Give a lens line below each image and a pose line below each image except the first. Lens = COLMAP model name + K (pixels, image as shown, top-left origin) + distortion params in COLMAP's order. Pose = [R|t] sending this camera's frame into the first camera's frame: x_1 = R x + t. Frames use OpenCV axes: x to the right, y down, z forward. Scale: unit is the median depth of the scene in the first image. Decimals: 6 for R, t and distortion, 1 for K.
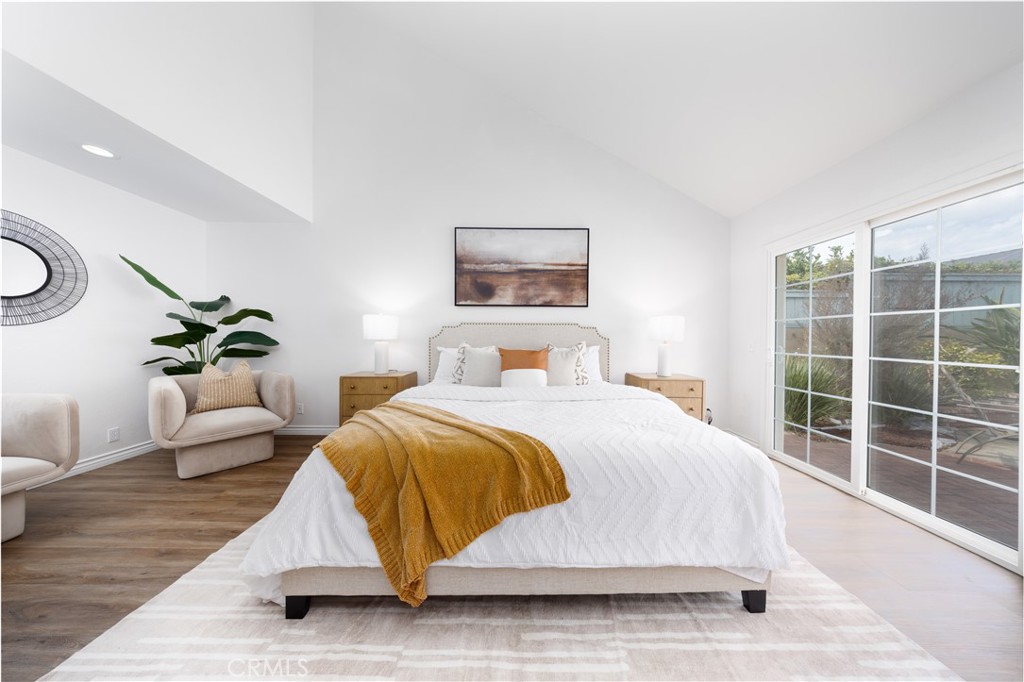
lens RADIAL K [[296.0, 0, 508.8], [0, 296.0, 340.2], [0, 0, 1]] dist [0.000752, -0.000051]
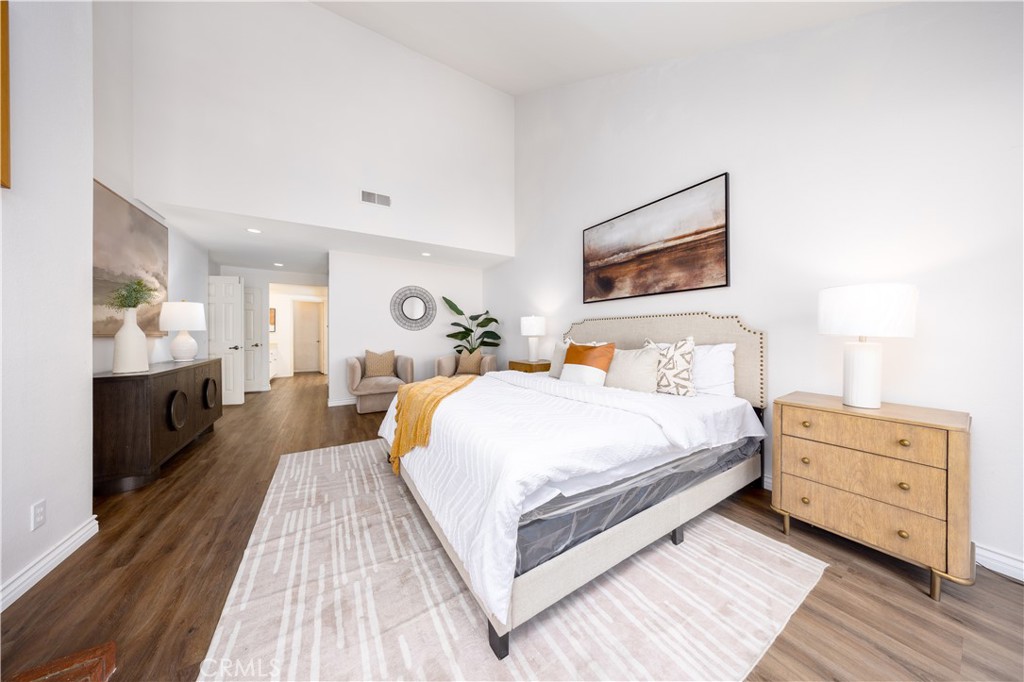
lens RADIAL K [[296.0, 0, 508.5], [0, 296.0, 336.6], [0, 0, 1]] dist [0.000752, -0.000051]
pose [[0.525276, -0.001942, -0.850930, 0.581561], [-0.001984, 0.999992, -0.003507, 0.006269], [0.850930, 0.003530, 0.525268, 0.214875]]
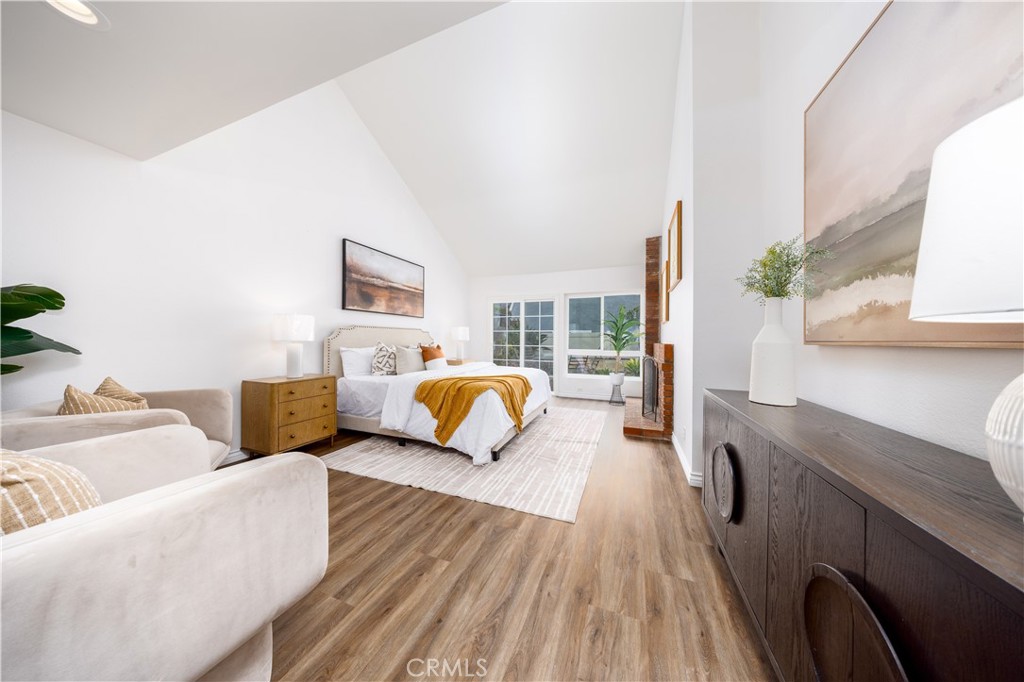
lens RADIAL K [[296.0, 0, 514.6], [0, 296.0, 339.5], [0, 0, 1]] dist [0.000752, -0.000051]
pose [[0.361145, -0.005020, 0.932496, -0.982368], [0.007229, 0.999971, 0.002583, -0.003474], [-0.932482, 0.005808, 0.361171, 0.016287]]
